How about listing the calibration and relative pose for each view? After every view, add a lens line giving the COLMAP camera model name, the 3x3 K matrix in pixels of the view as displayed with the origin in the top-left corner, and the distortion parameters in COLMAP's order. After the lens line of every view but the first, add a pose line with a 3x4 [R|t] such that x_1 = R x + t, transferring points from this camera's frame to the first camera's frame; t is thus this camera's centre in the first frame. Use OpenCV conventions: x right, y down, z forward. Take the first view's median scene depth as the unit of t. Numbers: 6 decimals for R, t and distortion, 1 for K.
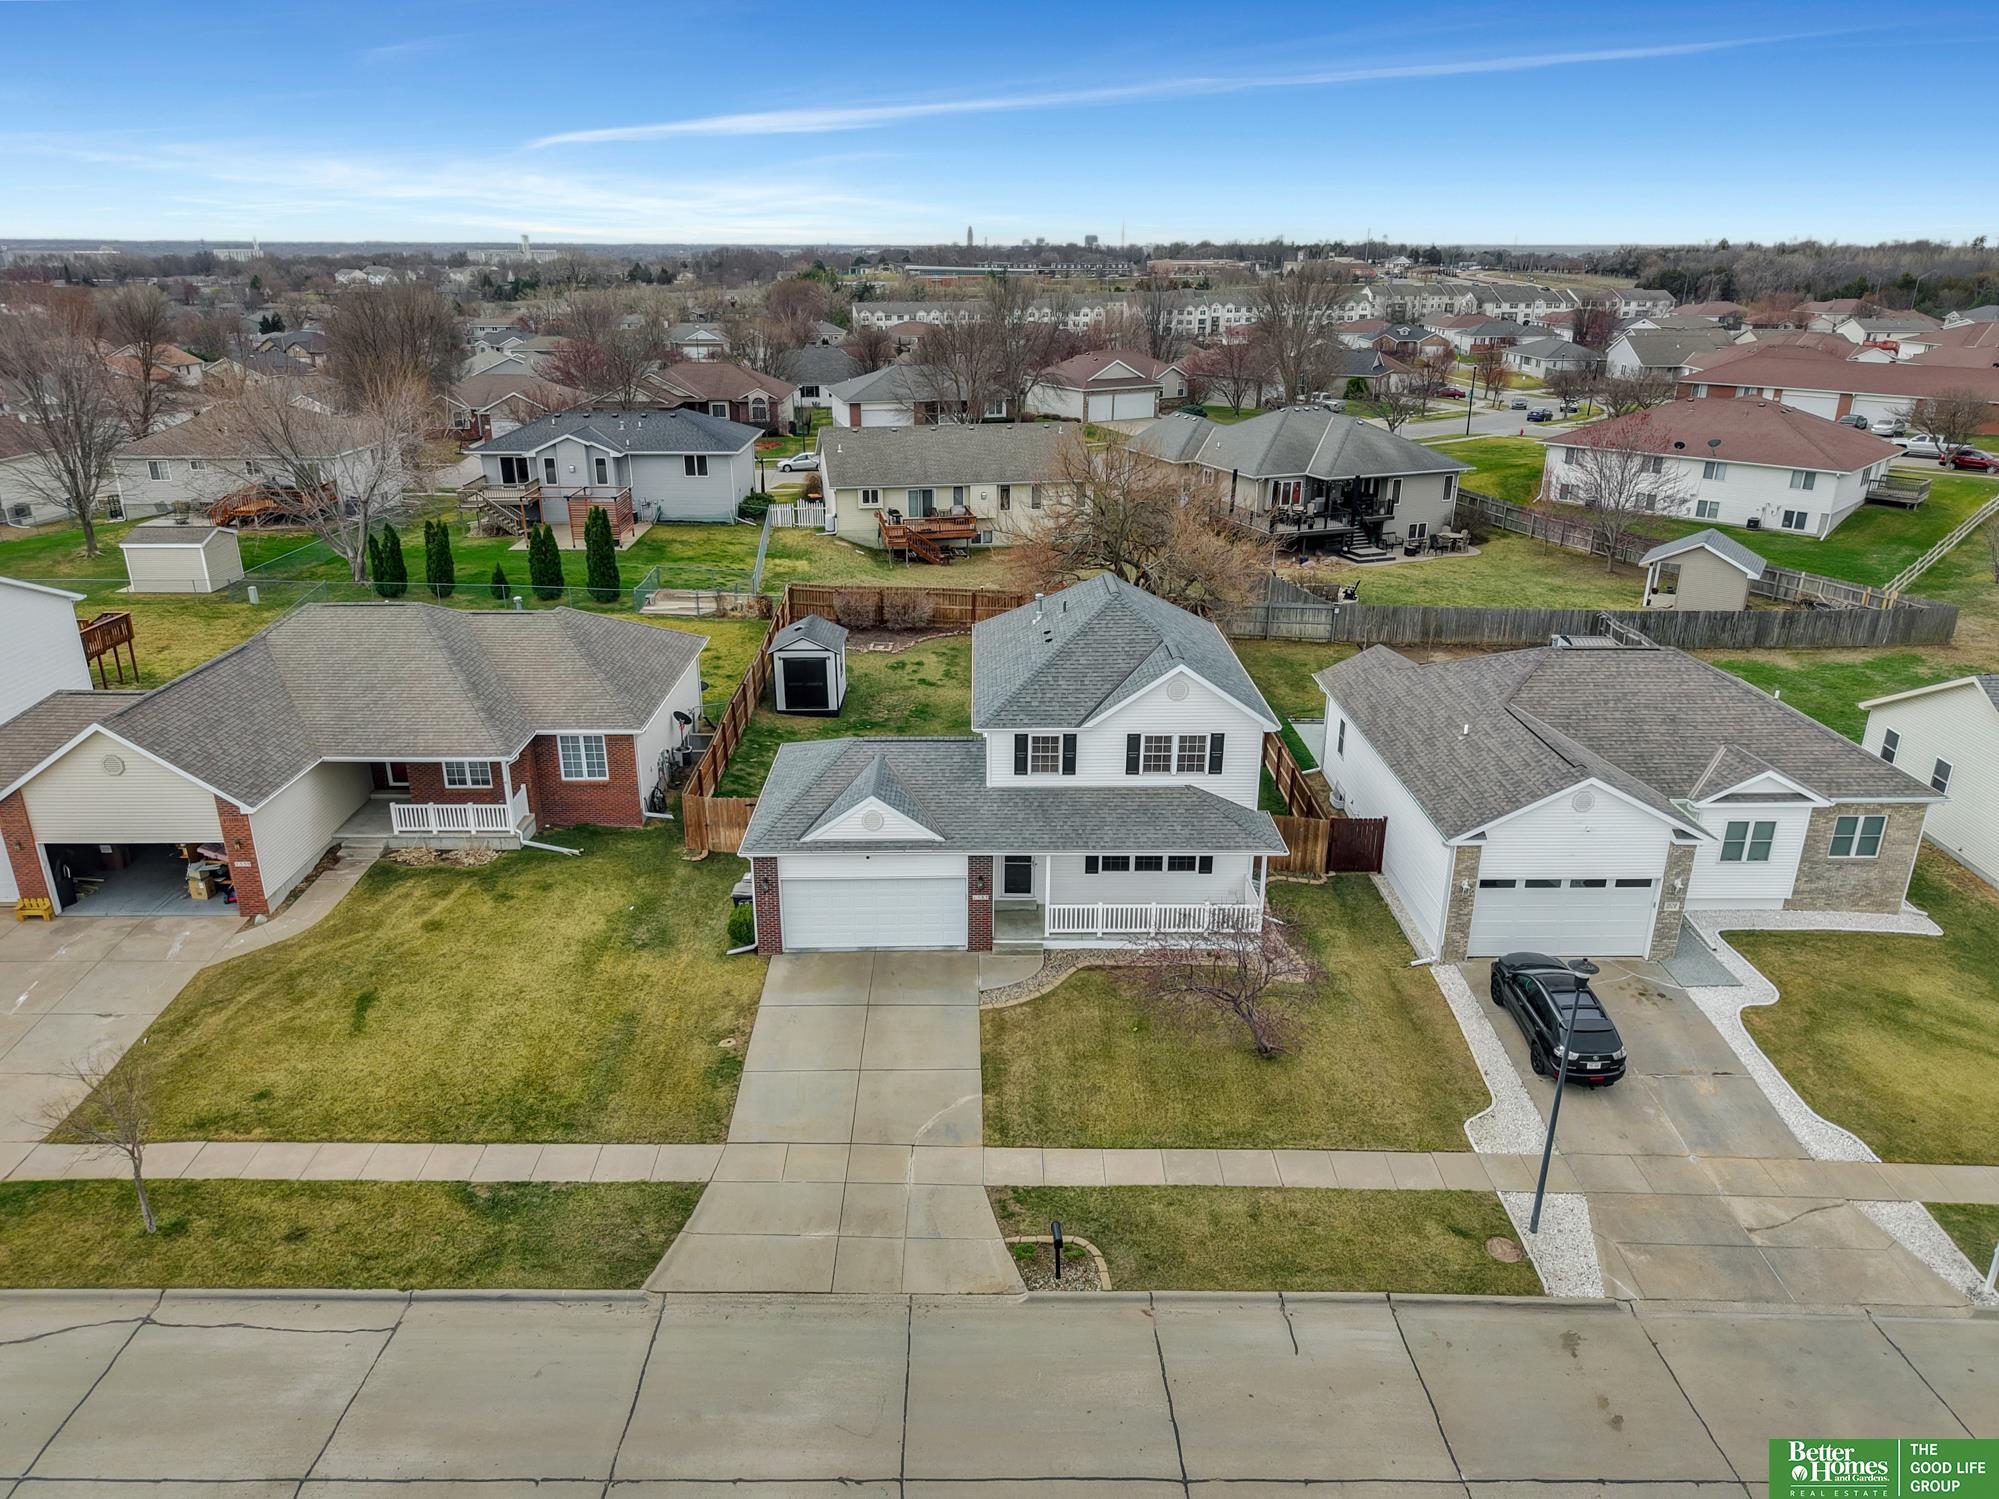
lens RADIAL K [[1332.3, 0, 999.5], [0, 1332.3, 749.5], [0, 0, 1]] dist [0.028239, -0.027359]
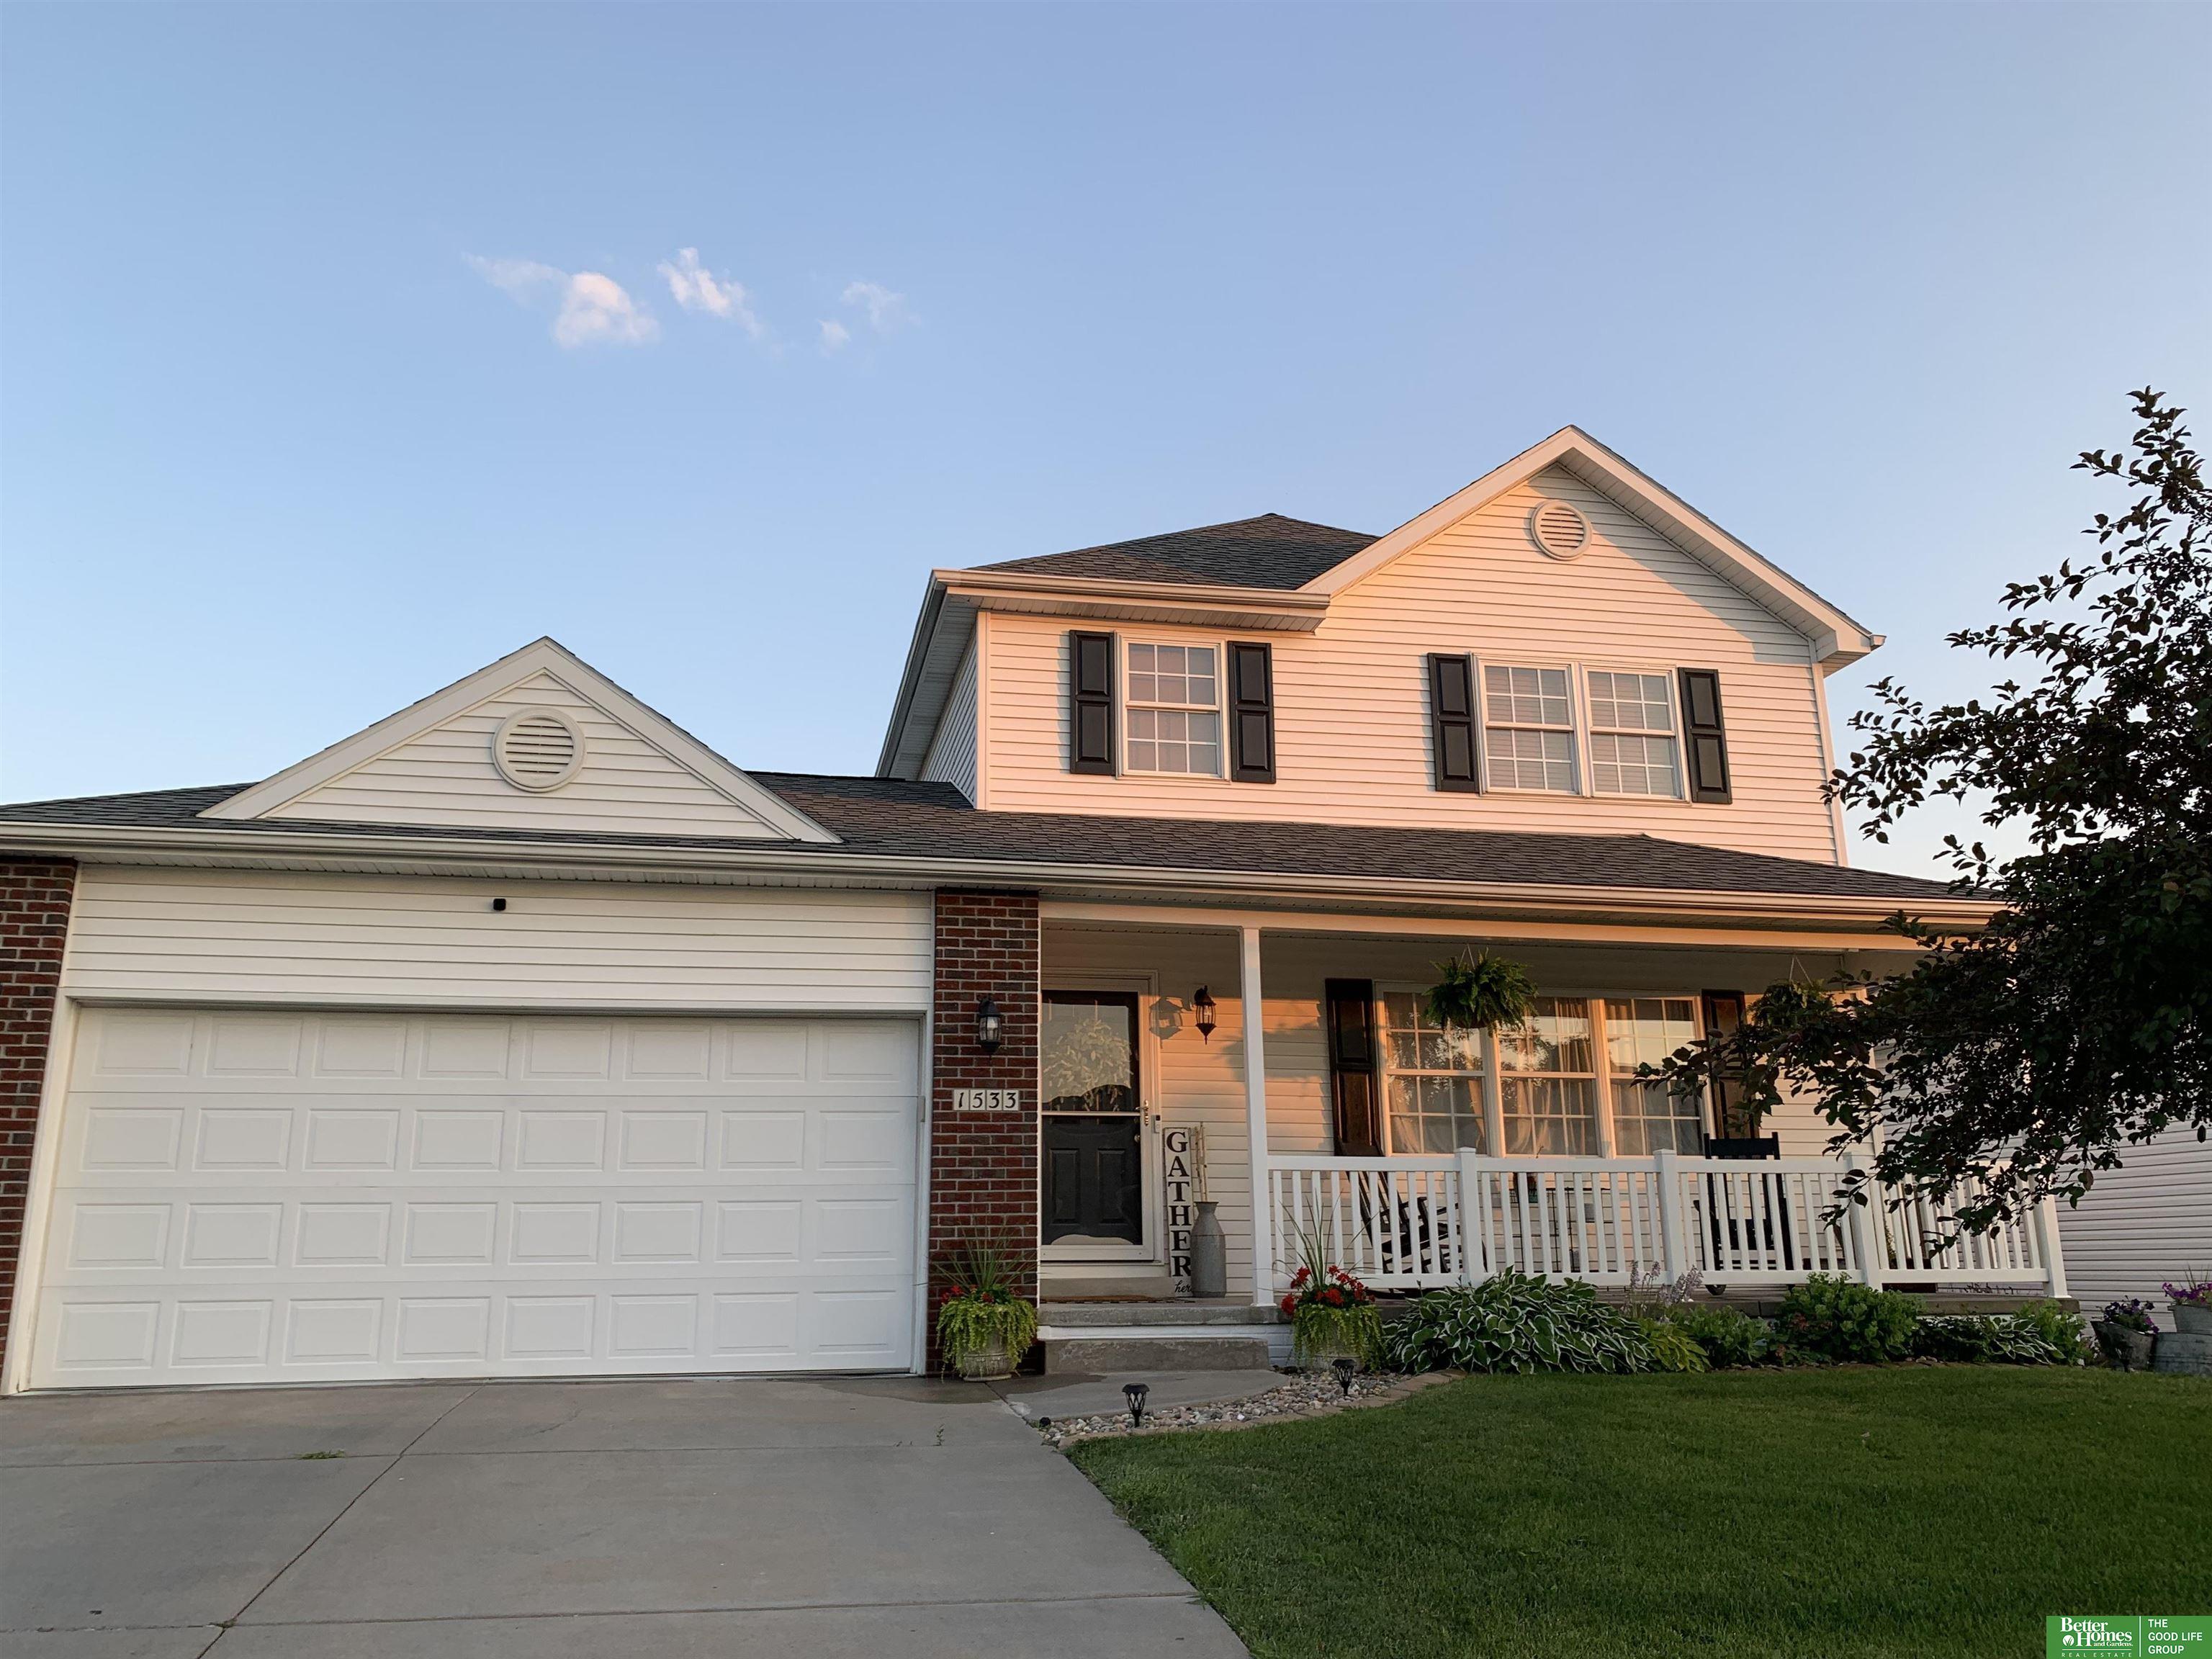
lens RADIAL K [[1700.9, 0, 1106.0], [0, 1700.9, 829.5], [0, 0, 1]] dist [0.073009, -0.188630]
pose [[0.982155, 0.029415, 0.185758, -0.049313], [0.083563, 0.816593, -0.571133, 0.239280], [-0.168488, 0.576464, 0.799563, 0.718449]]
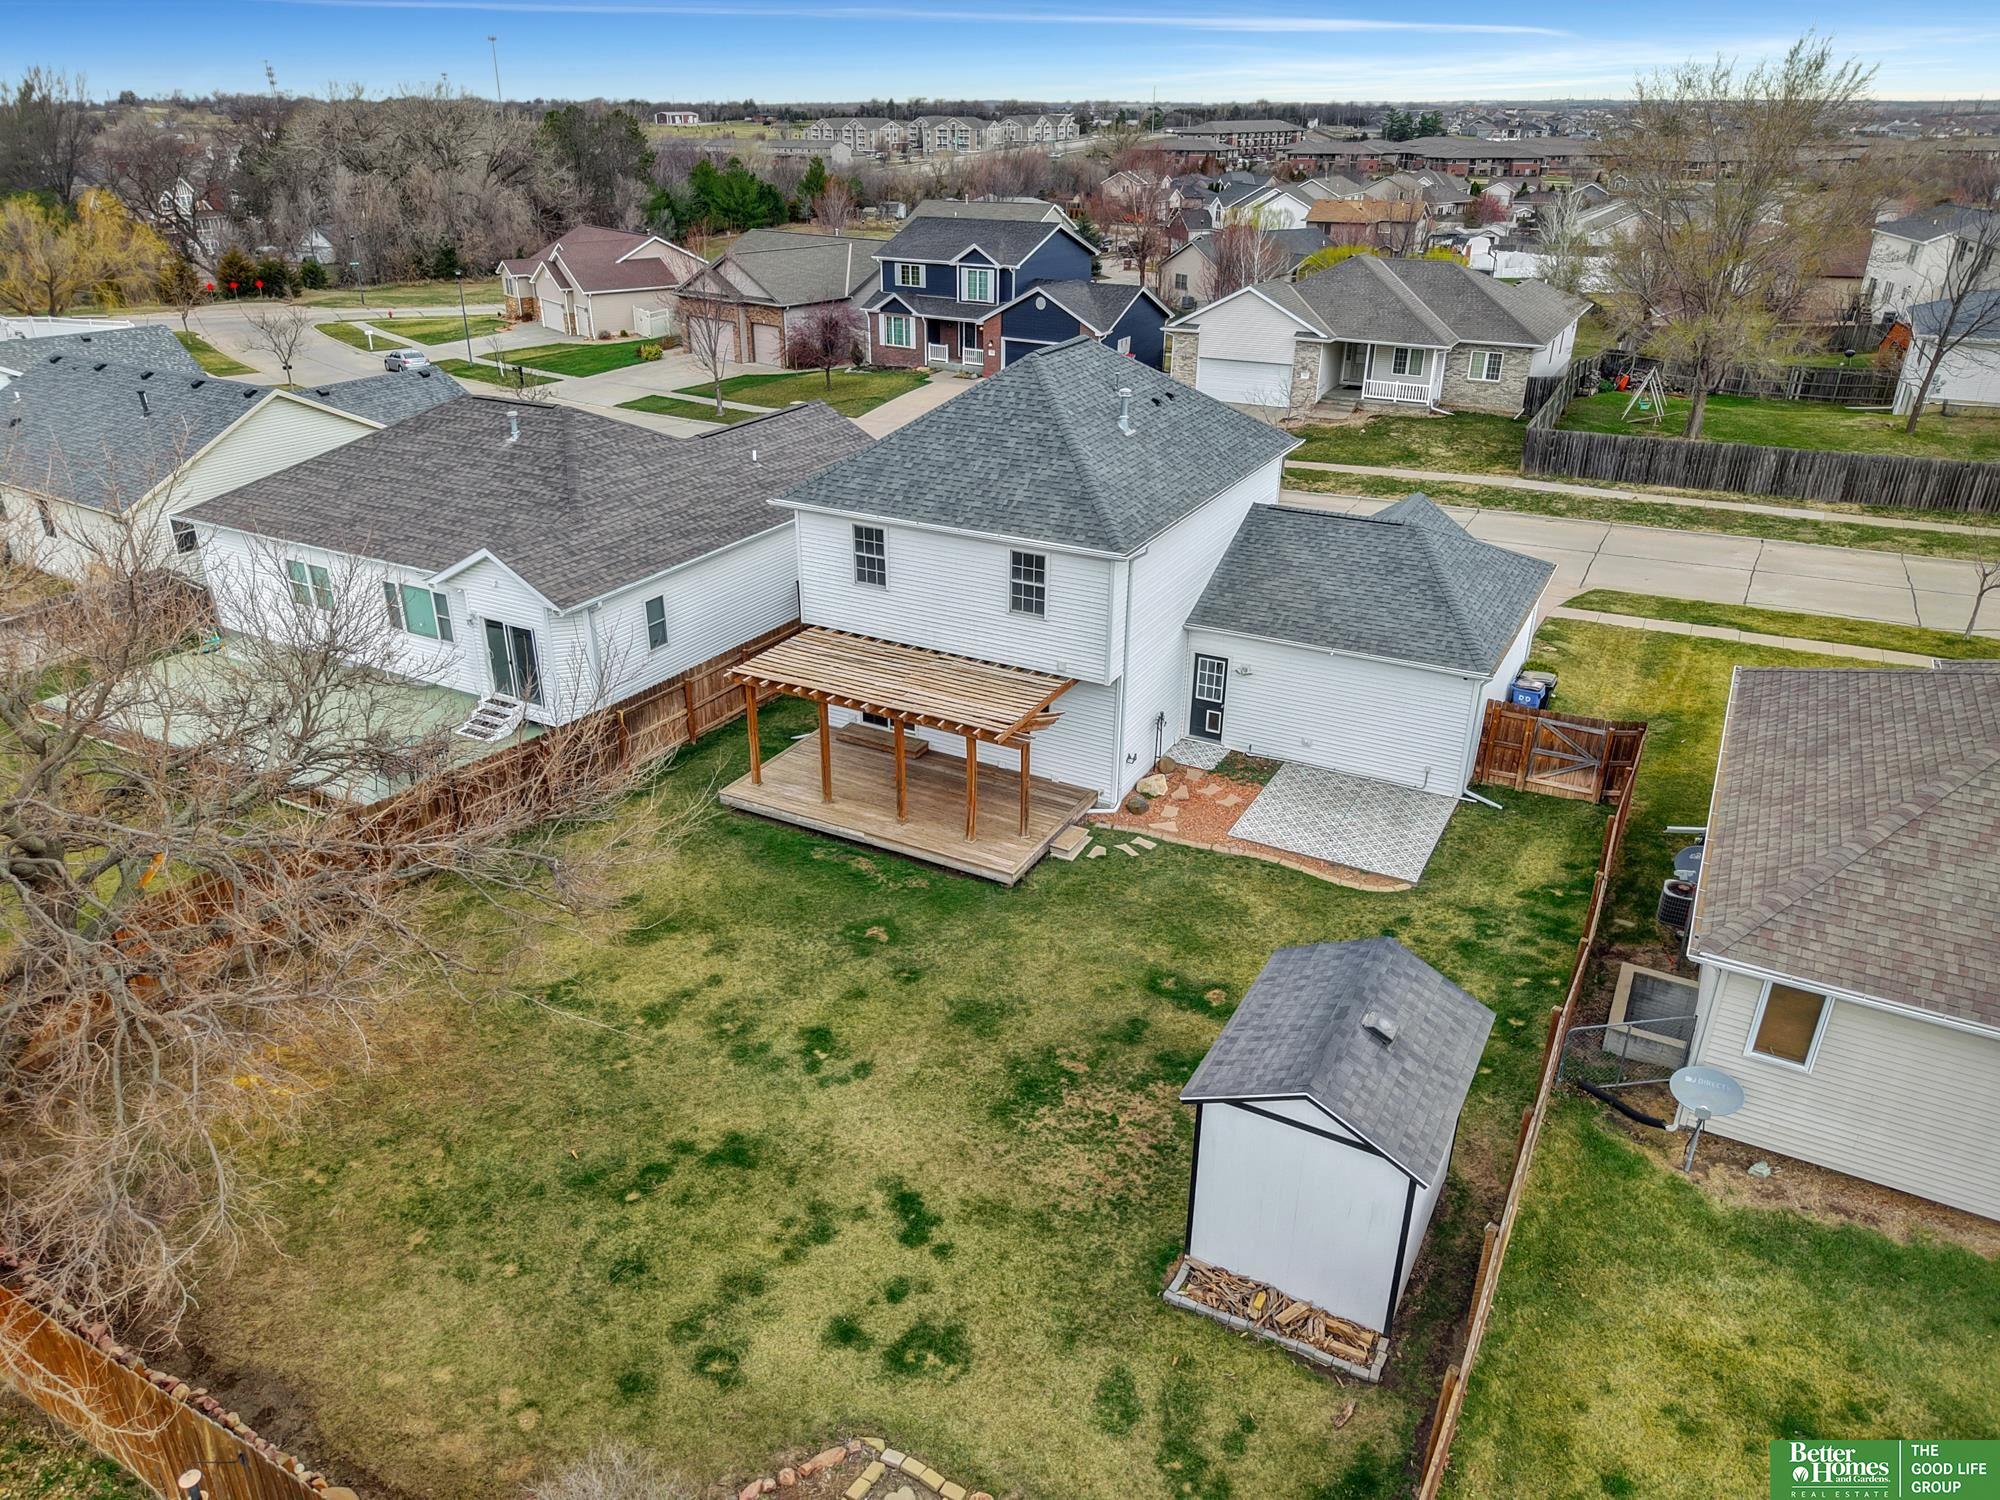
lens RADIAL K [[1333.0, 0, 1000.0], [0, 1333.0, 750.0], [0, 0, 1]] dist [0.028239, -0.027359]
pose [[-0.869793, -0.209438, 0.446761, -0.294460], [0.176109, 0.714035, 0.677598, -0.520173], [-0.460918, 0.668049, -0.584179, 1.747457]]
